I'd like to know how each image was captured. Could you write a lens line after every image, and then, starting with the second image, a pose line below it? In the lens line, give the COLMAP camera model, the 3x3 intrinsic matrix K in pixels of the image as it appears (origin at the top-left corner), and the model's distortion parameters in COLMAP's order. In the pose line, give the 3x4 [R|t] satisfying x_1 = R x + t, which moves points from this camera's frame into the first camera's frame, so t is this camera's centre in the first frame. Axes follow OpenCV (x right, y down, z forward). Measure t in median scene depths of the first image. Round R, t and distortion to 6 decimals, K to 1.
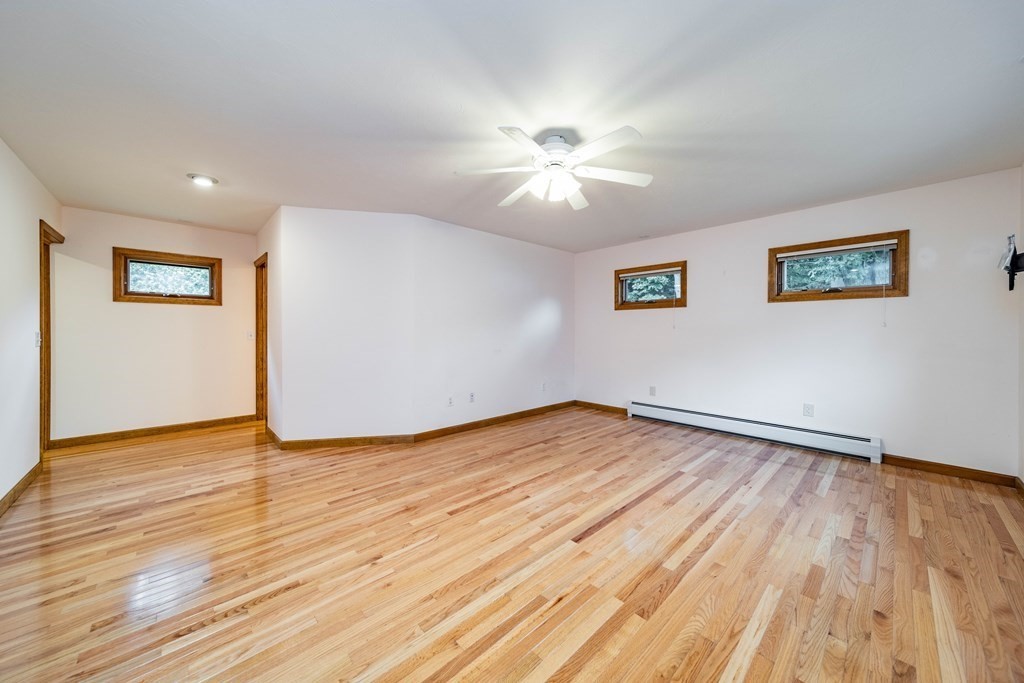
lens RADIAL K [[356.0, 0, 513.3], [0, 356.0, 339.2], [0, 0, 1]] dist [0.008009, -0.000049]
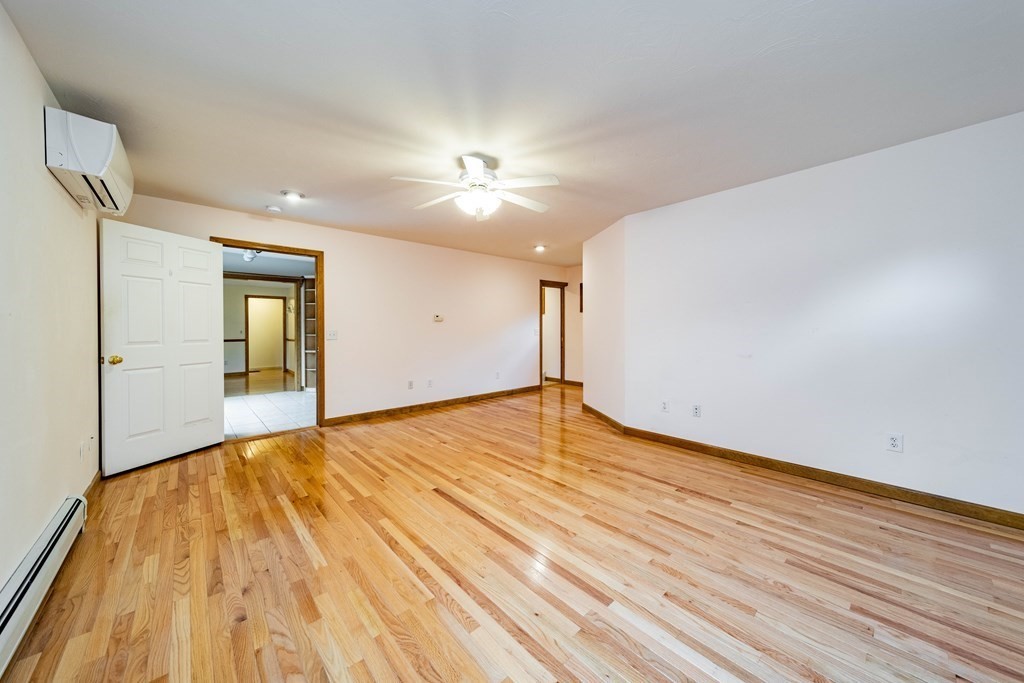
lens RADIAL K [[364.3, 0, 516.9], [0, 364.3, 330.6], [0, 0, 1]] dist [0.014624, -0.000189]
pose [[-0.014260, 0.005678, -0.999882, 1.142431], [-0.017304, 0.999833, 0.005924, -0.019699], [0.999749, 0.017386, -0.014159, 0.996603]]
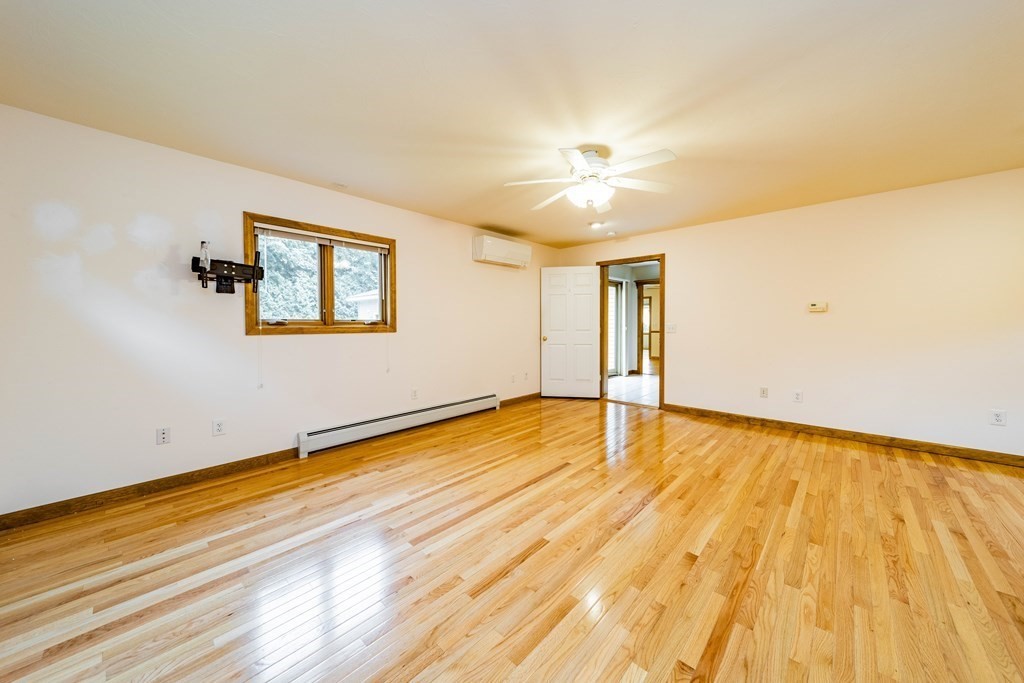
lens RADIAL K [[356.0, 0, 513.3], [0, 356.0, 339.2], [0, 0, 1]] dist [0.008009, -0.000049]
pose [[-0.997846, 0.003321, -0.065514, 0.381422], [-0.000921, 0.997911, 0.064602, -0.037607], [0.065592, 0.064523, -0.995758, 1.858575]]
